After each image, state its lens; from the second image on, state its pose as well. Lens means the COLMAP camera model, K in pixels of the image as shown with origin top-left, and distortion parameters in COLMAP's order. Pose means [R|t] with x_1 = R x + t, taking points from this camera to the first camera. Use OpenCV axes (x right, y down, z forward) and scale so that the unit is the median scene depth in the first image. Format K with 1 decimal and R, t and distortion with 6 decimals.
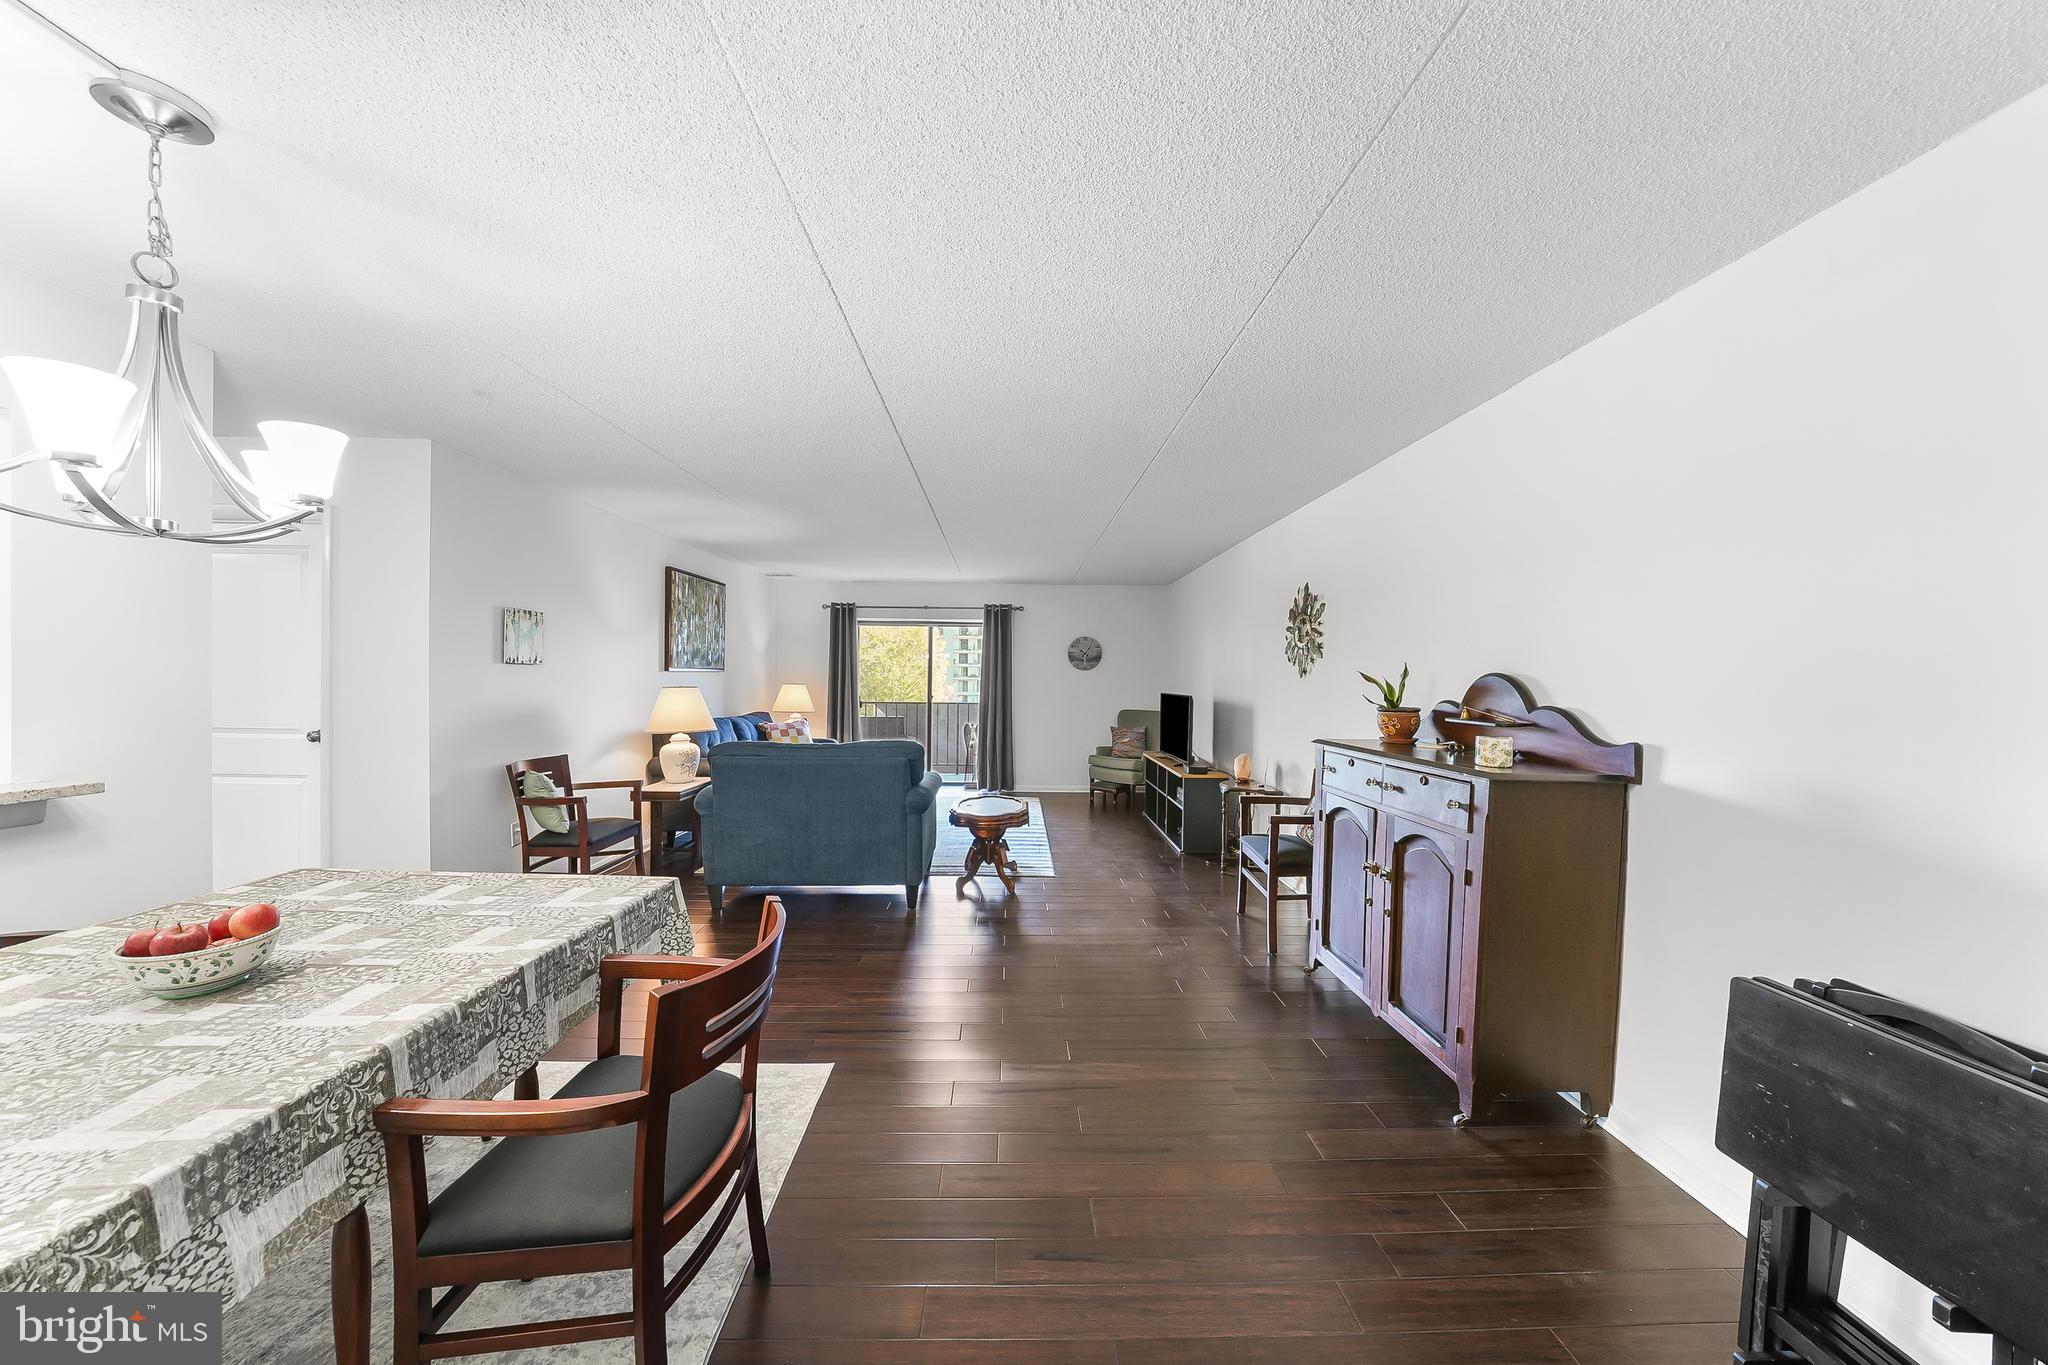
lens RADIAL K [[698.9, 0, 1029.7], [0, 698.9, 670.7], [0, 0, 1]] dist [-0.030480, 0.005313]
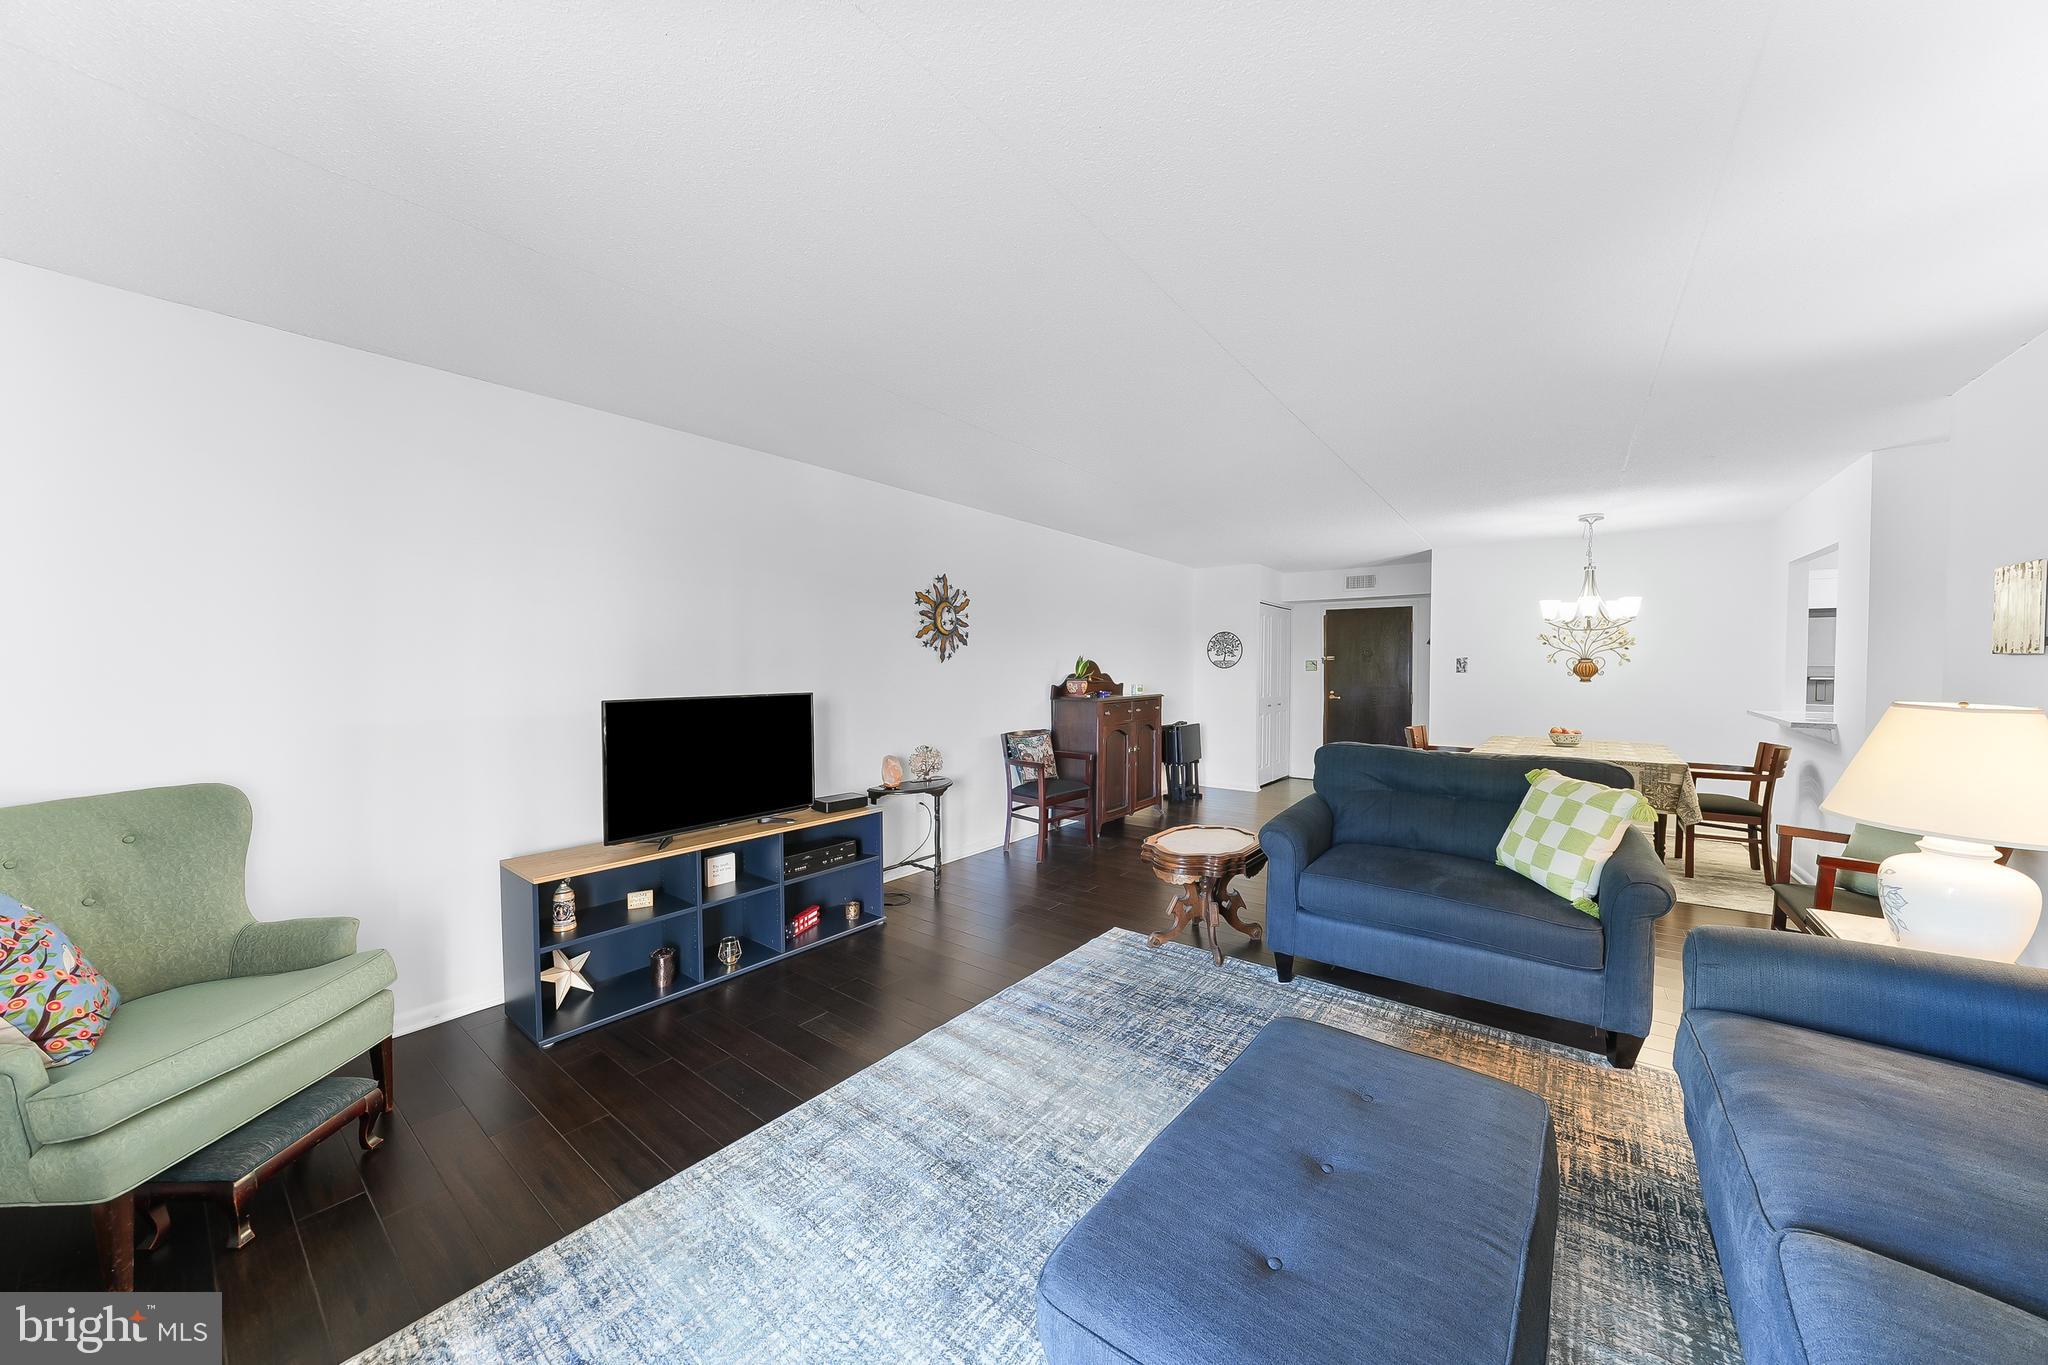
lens RADIAL K [[698.9, 0, 1029.7], [0, 698.9, 670.7], [0, 0, 1]] dist [-0.030480, 0.005313]
pose [[-0.776167, -0.021297, 0.630168, -0.385104], [-0.016600, 0.999773, 0.013342, 0.006933], [-0.630309, -0.000105, -0.776344, 1.743855]]
